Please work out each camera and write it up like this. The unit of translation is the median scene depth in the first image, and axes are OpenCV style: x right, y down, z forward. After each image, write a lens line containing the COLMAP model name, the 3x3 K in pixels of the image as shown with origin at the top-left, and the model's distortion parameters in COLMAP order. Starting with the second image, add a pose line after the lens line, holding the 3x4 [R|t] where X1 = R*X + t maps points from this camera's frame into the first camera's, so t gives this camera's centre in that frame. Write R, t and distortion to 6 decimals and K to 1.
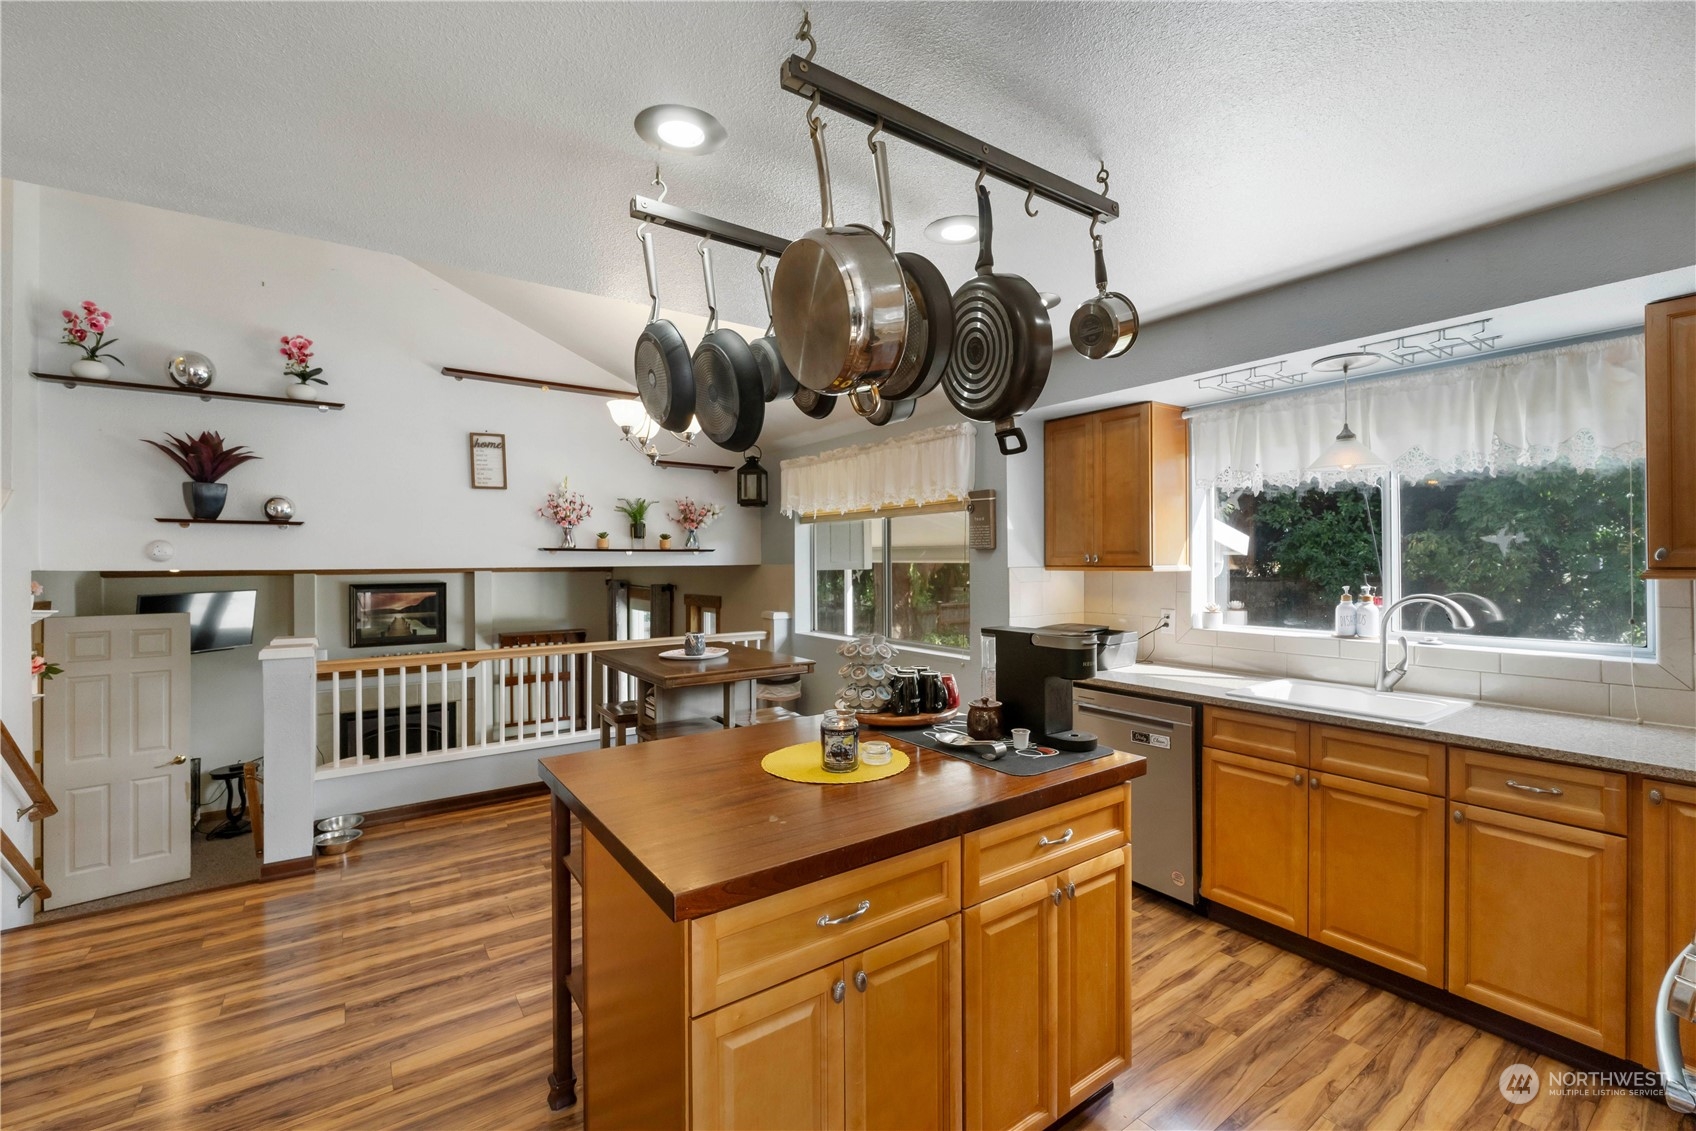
lens RADIAL K [[726.4, 0, 842.4], [0, 726.4, 564.1], [0, 0, 1]] dist [-0.004794, 0.000143]
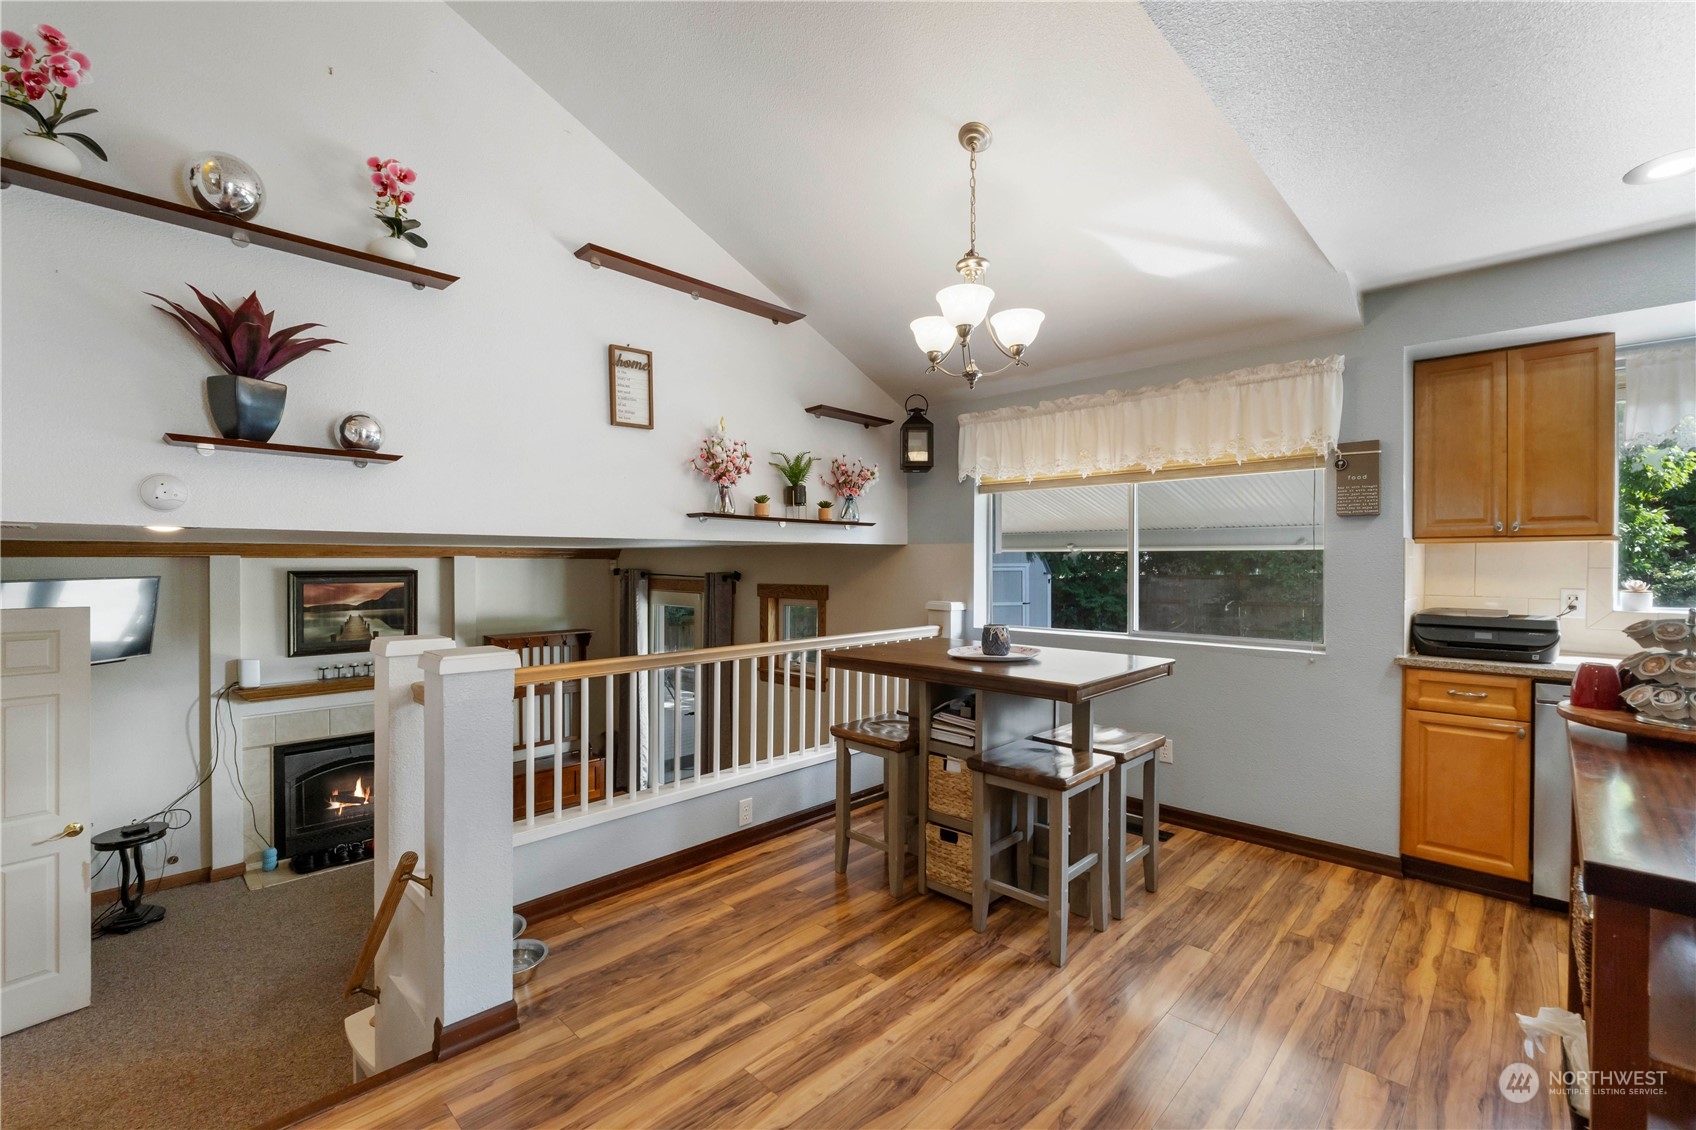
lens RADIAL K [[726.4, 0, 839.0], [0, 726.4, 569.4], [0, 0, 1]] dist [-0.004794, 0.000143]
pose [[0.981885, 0.005180, 0.189405, -0.437344], [-0.005891, 0.999978, 0.003188, 0.033515], [-0.189384, -0.004246, 0.981894, 0.272922]]
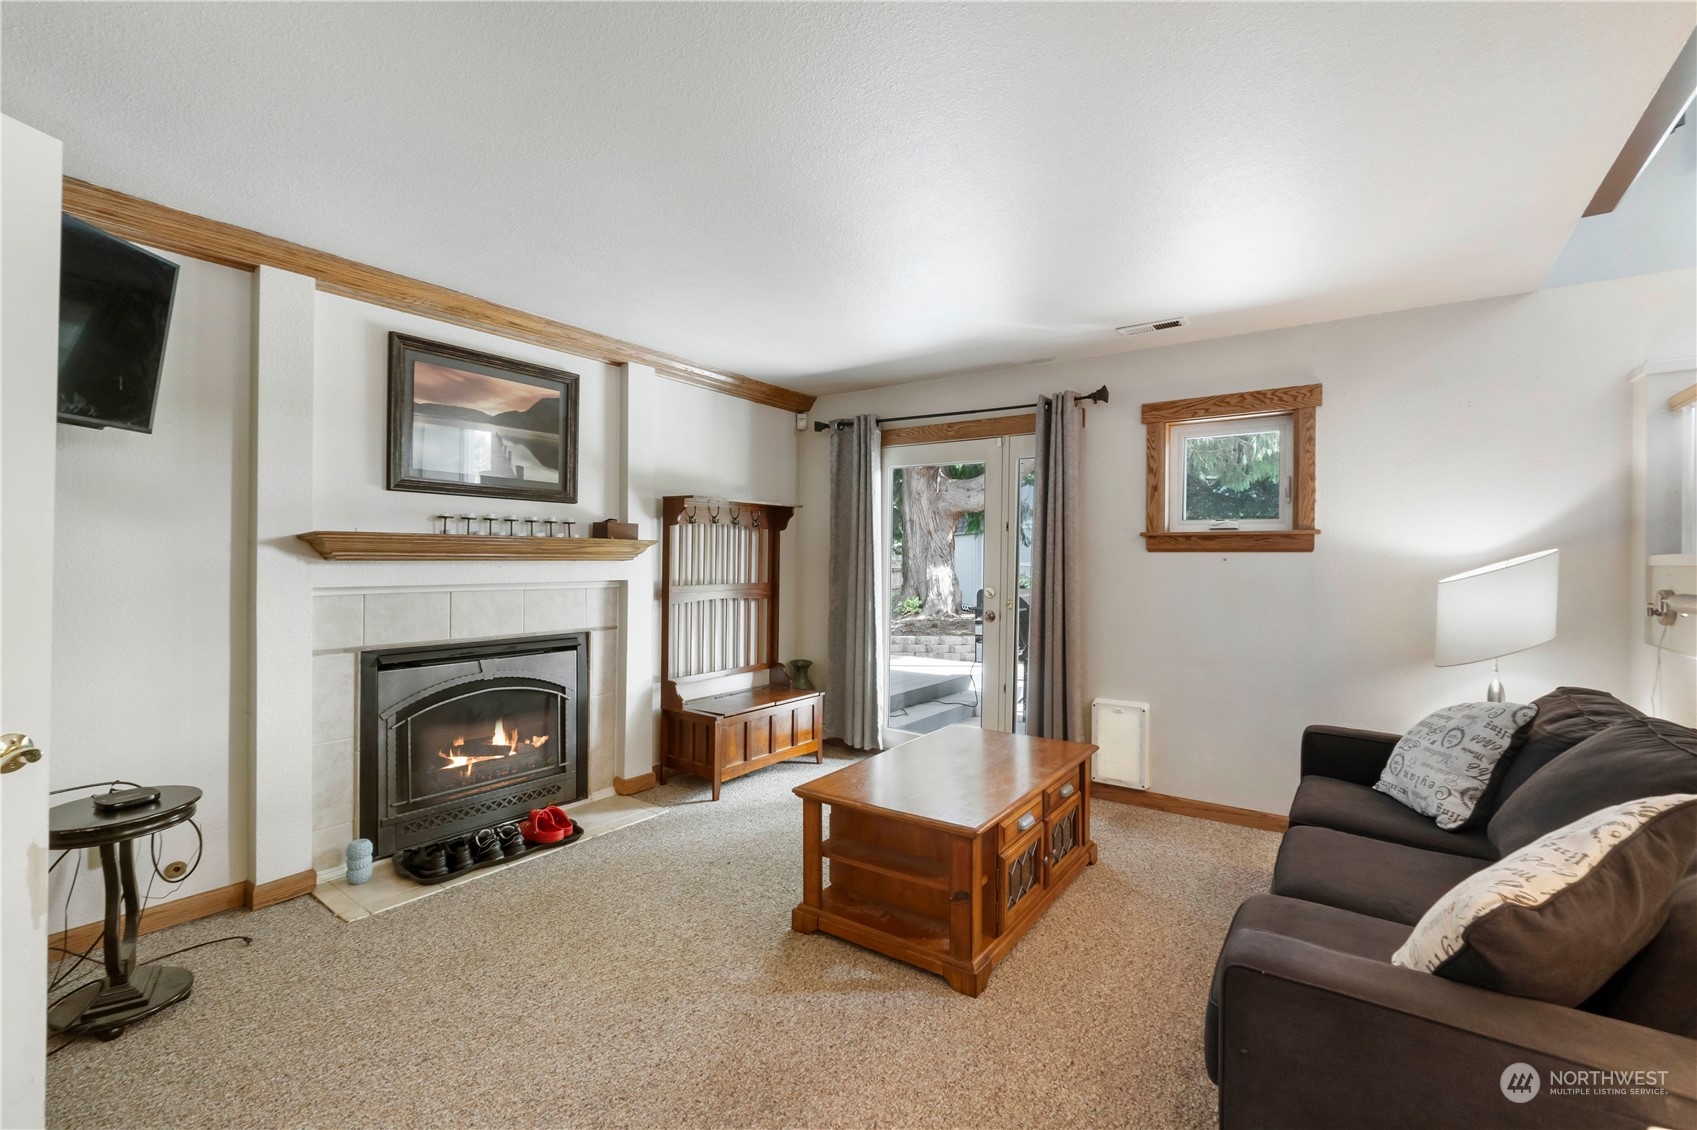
lens RADIAL K [[726.8, 0, 848.2], [0, 726.8, 563.1], [0, 0, 1]] dist [-0.004794, 0.000143]
pose [[0.937546, 0.012836, 0.347623, -0.946733], [-0.014112, 0.999900, 0.001139, 0.249849], [-0.347574, -0.005973, 0.937634, 0.869280]]
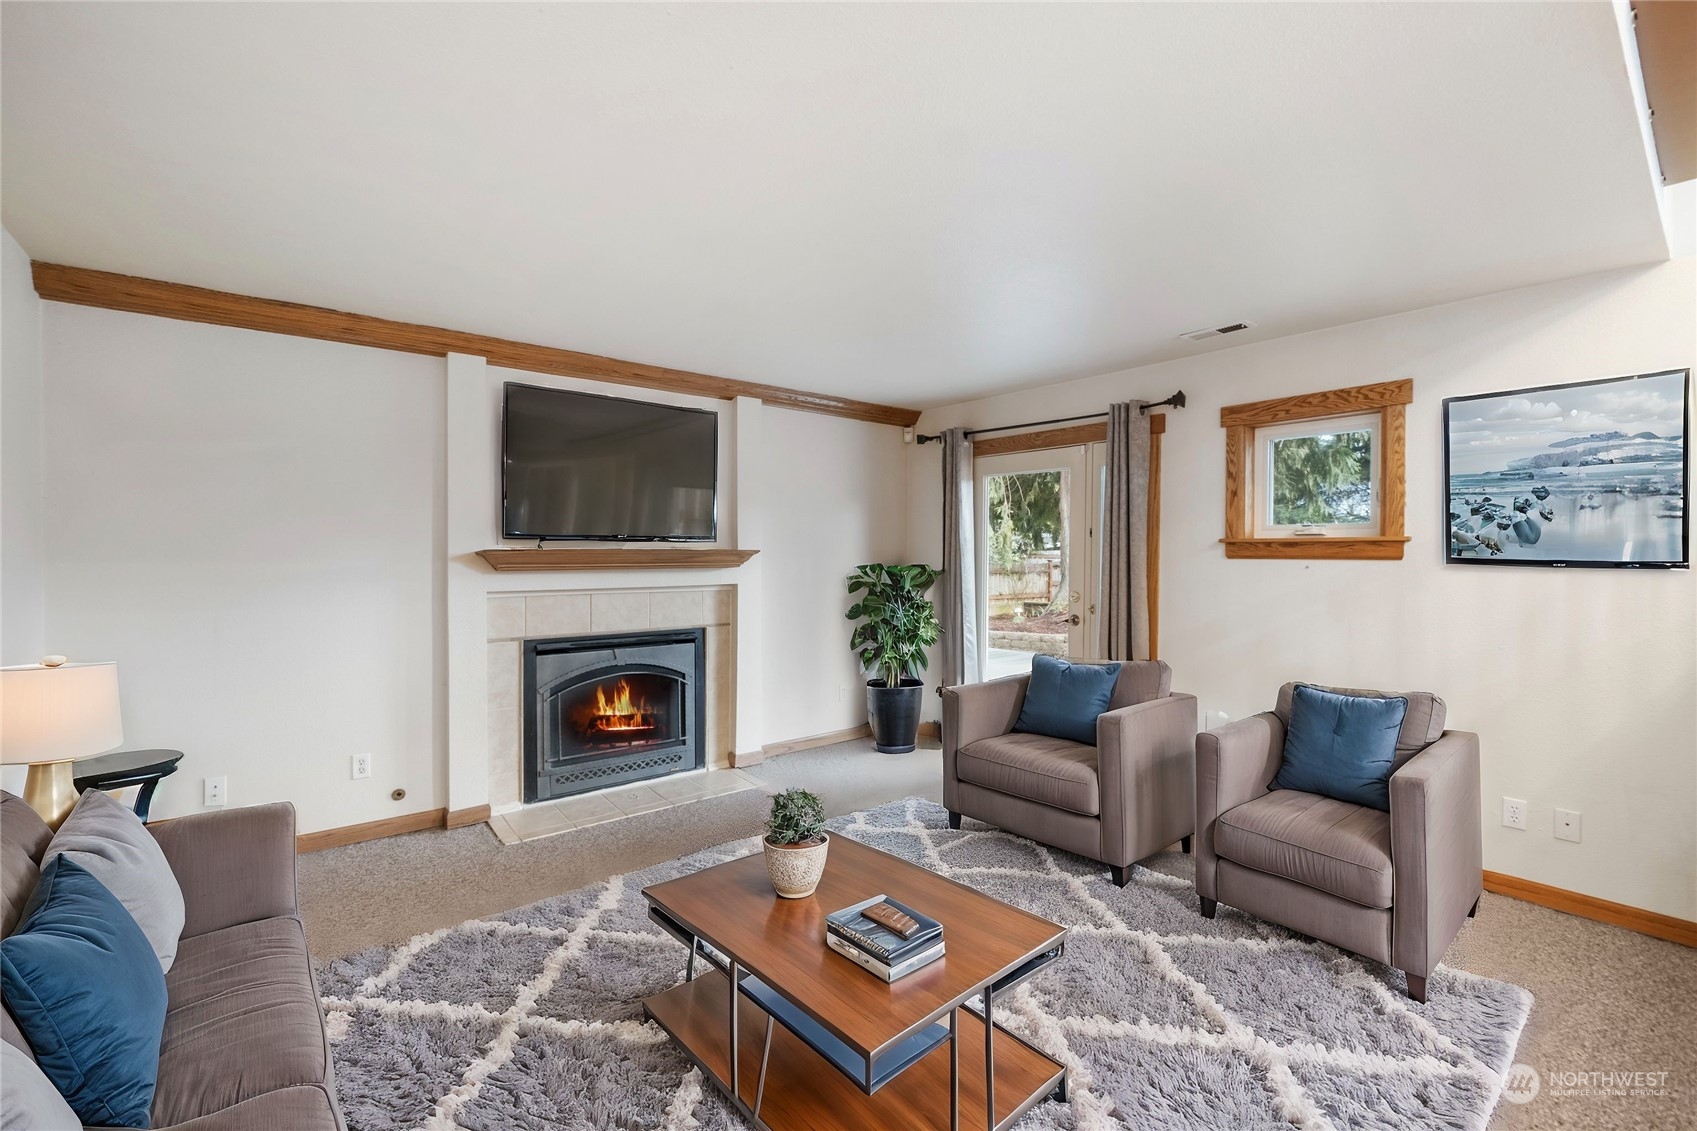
lens RADIAL K [[726.8, 0, 858.4], [0, 726.8, 560.9], [0, 0, 1]] dist [-0.004794, 0.000143]
pose [[0.995973, 0.008855, 0.089214, -0.819070], [-0.009920, 0.999885, 0.011501, 0.230321], [-0.089101, -0.012340, 0.995946, 0.758367]]
